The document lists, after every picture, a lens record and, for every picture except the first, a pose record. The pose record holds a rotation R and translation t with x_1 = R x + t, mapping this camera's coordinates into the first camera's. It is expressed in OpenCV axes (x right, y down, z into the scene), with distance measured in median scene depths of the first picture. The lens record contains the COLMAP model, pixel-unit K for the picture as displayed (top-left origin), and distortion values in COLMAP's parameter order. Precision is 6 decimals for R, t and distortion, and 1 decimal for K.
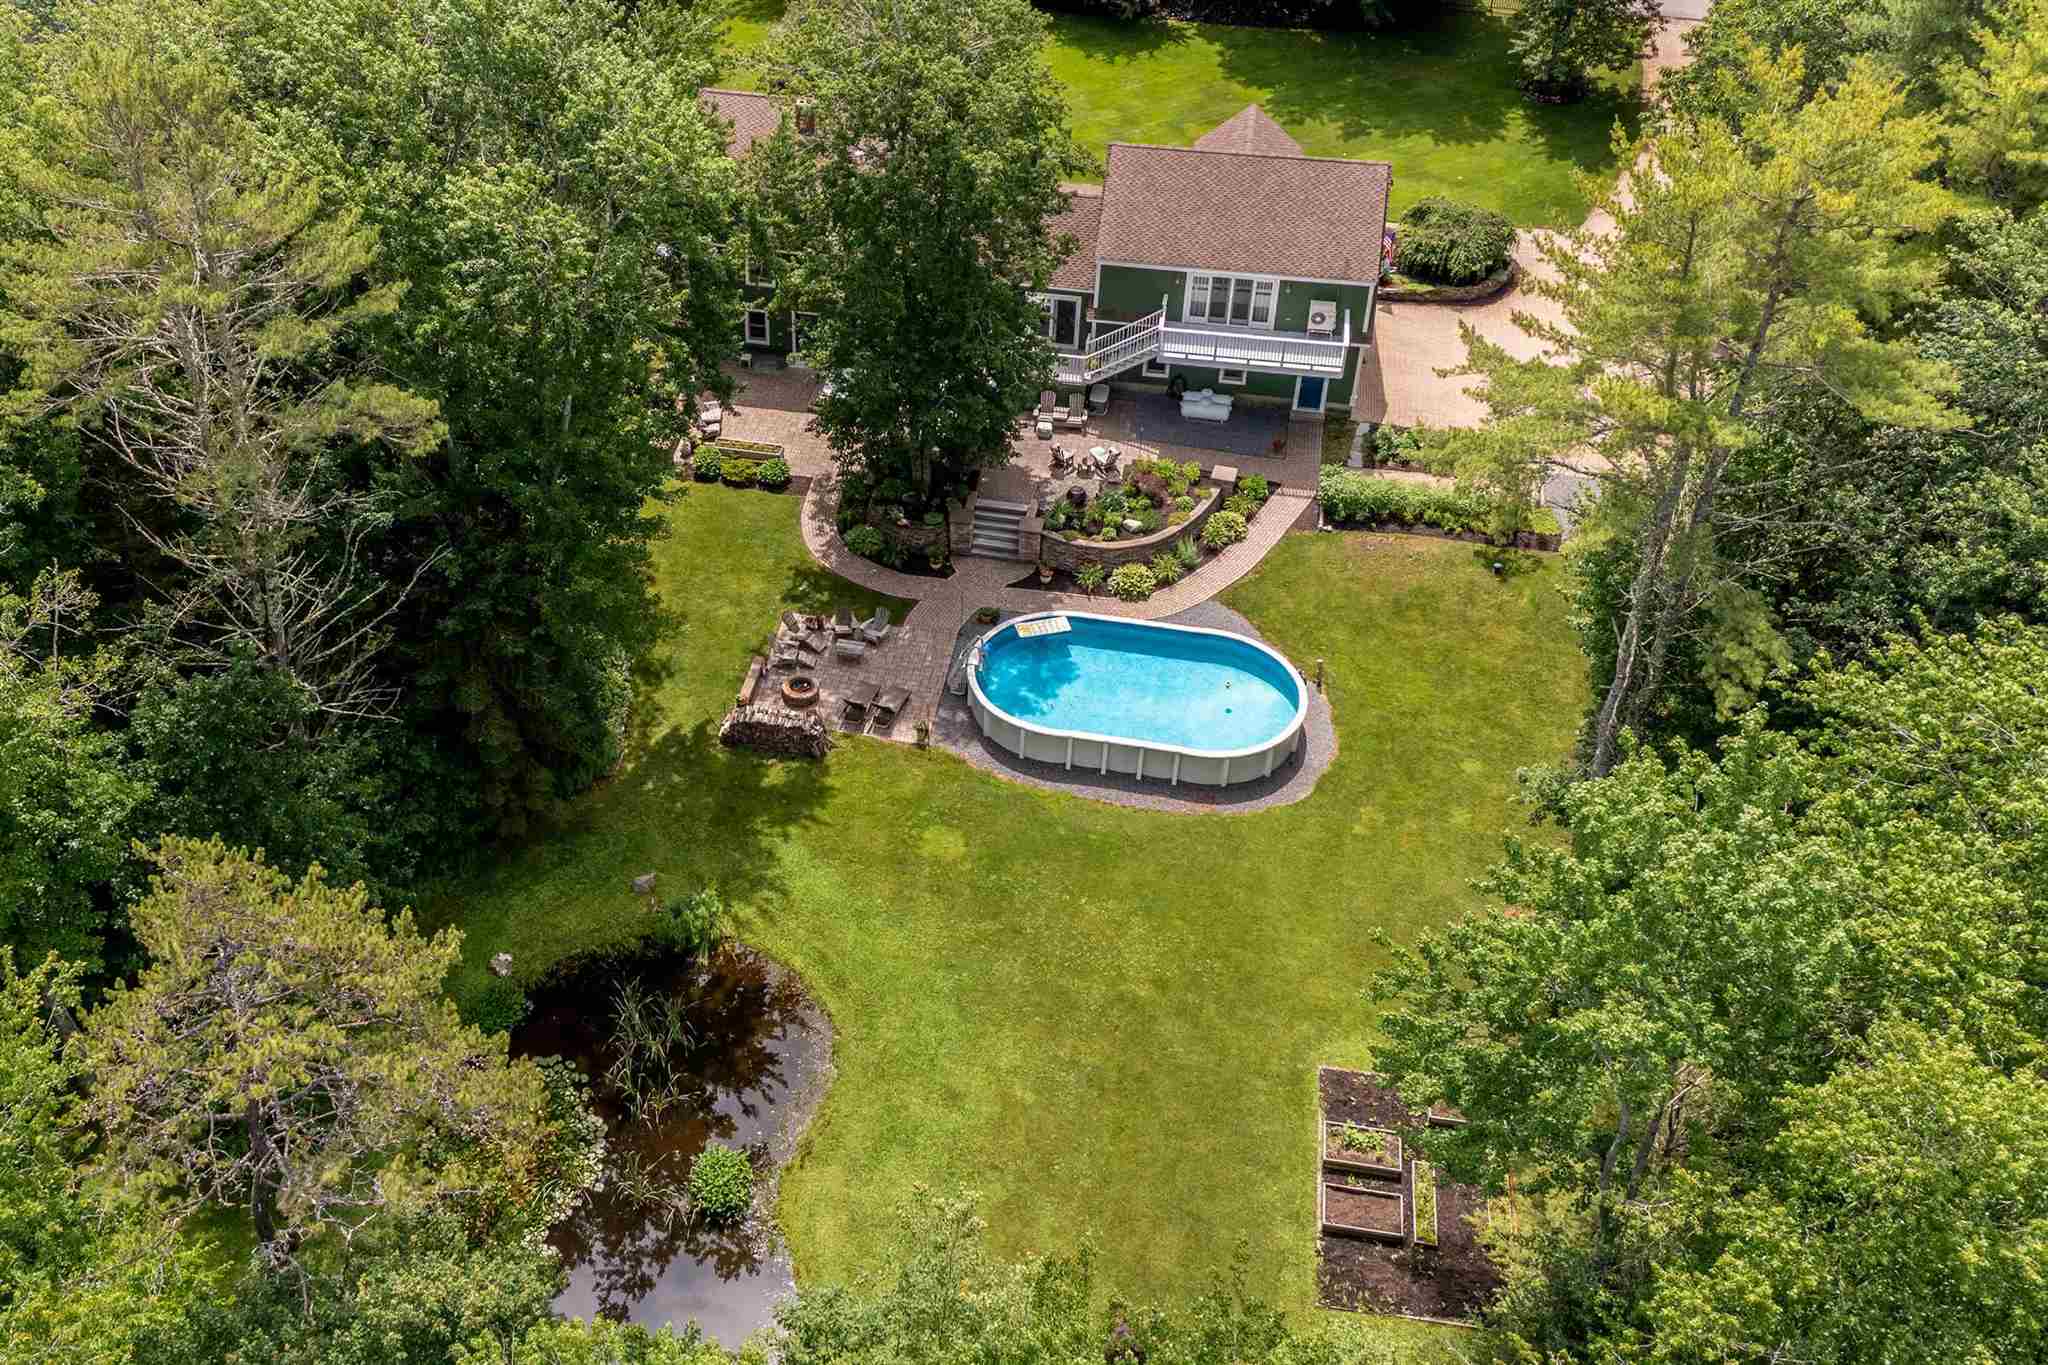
lens RADIAL K [[1725.4, 0, 1042.7], [0, 1725.4, 674.2], [0, 0, 1]] dist [-0.002528, 0.010331]
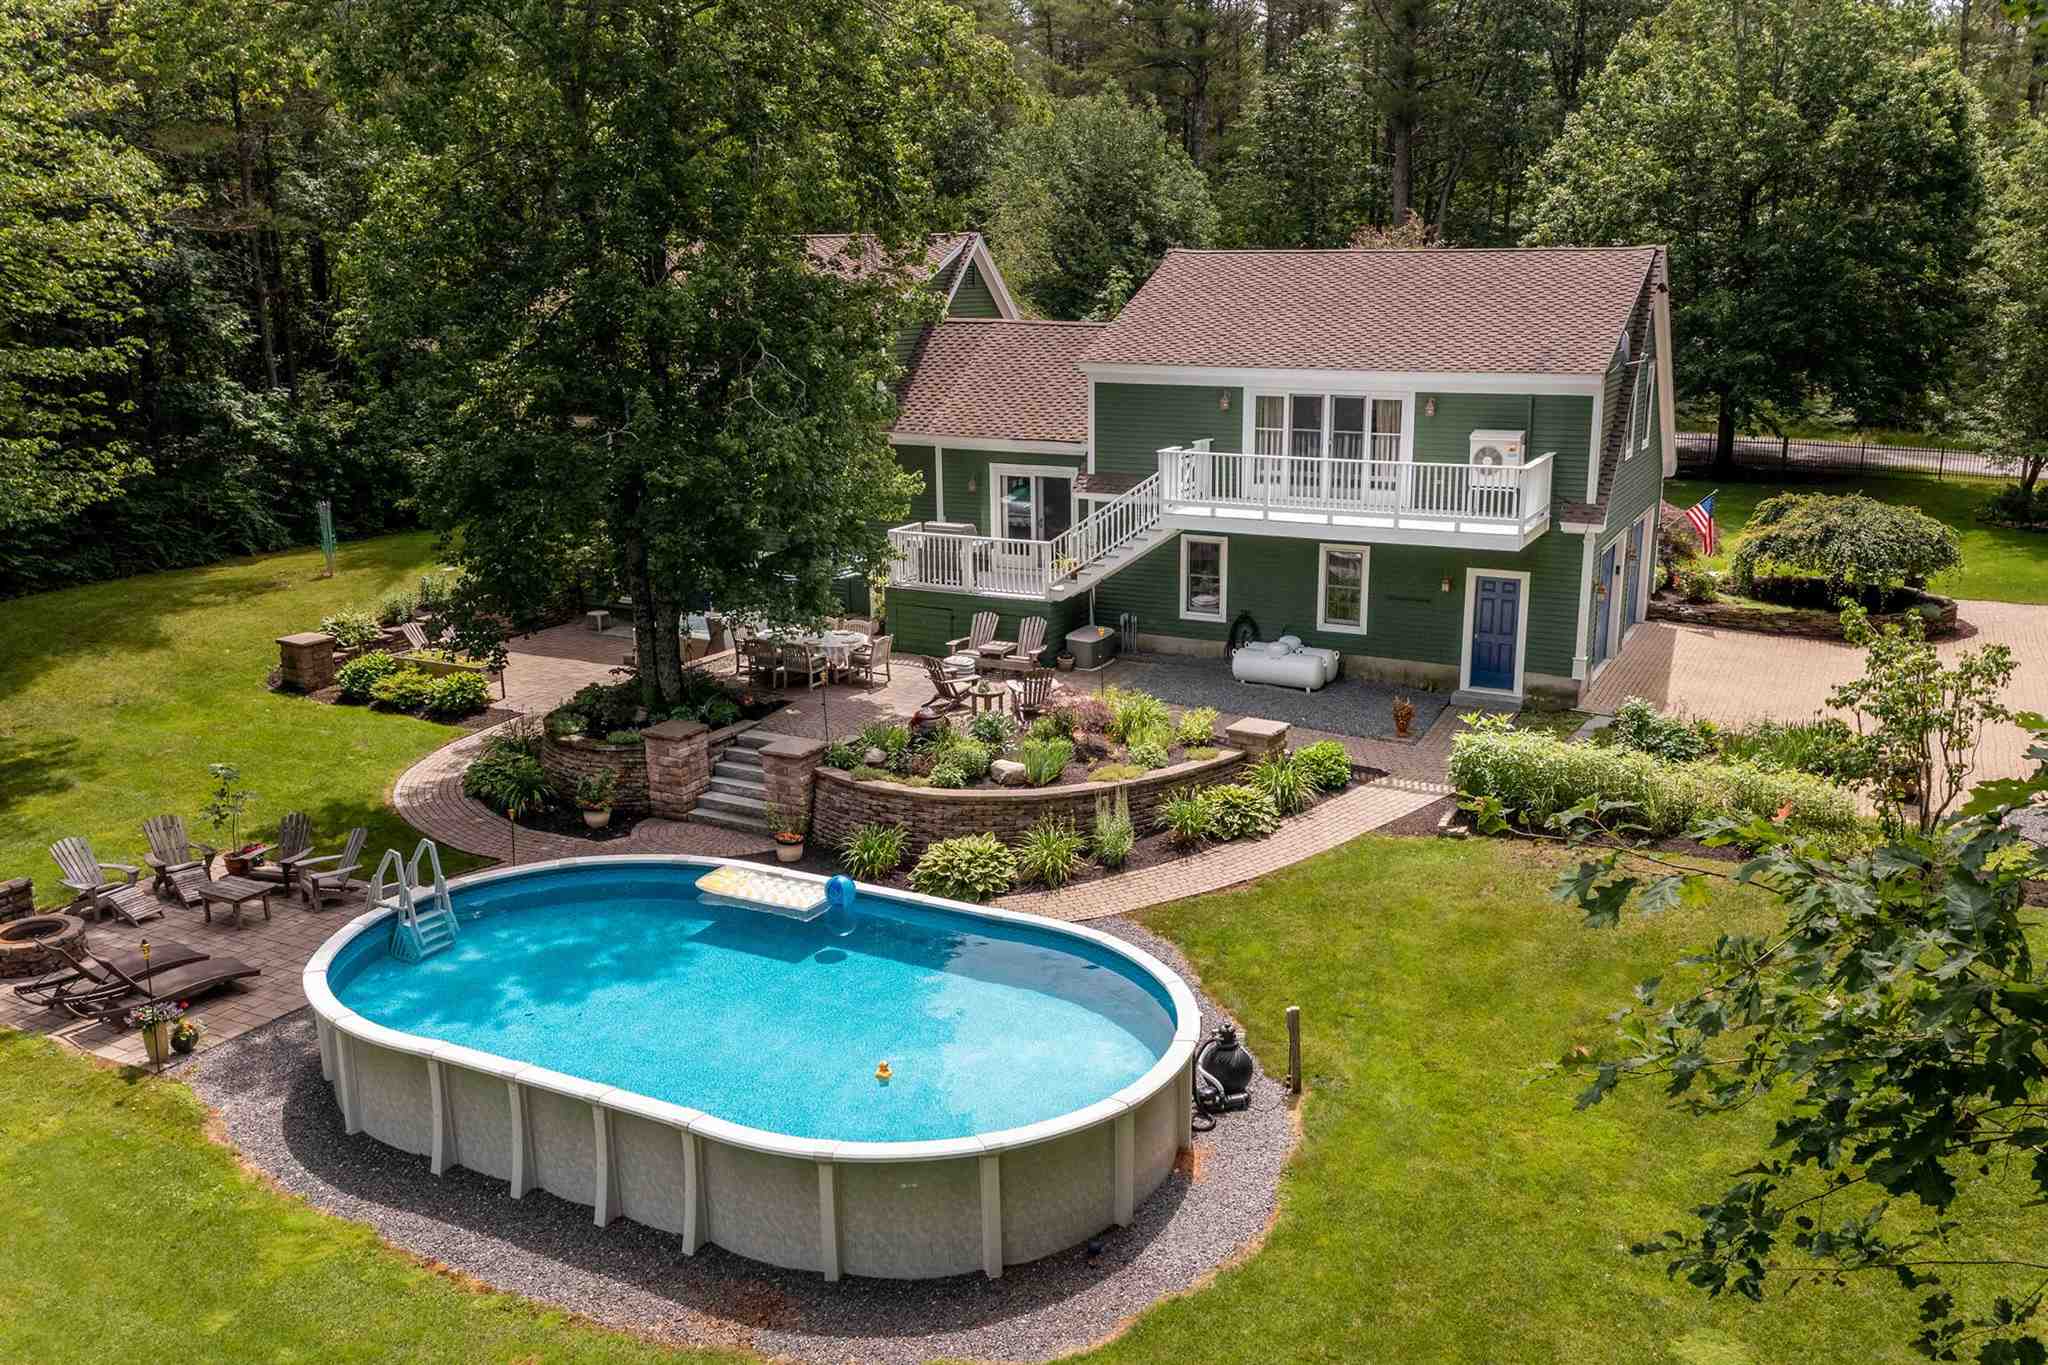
lens RADIAL K [[1725.4, 0, 1042.7], [0, 1725.4, 674.2], [0, 0, 1]] dist [-0.002528, 0.010331]
pose [[0.964685, 0.054778, -0.257648, 0.167744], [-0.155750, 0.907449, -0.390227, 0.063128], [0.212427, 0.416575, 0.883934, 0.561446]]
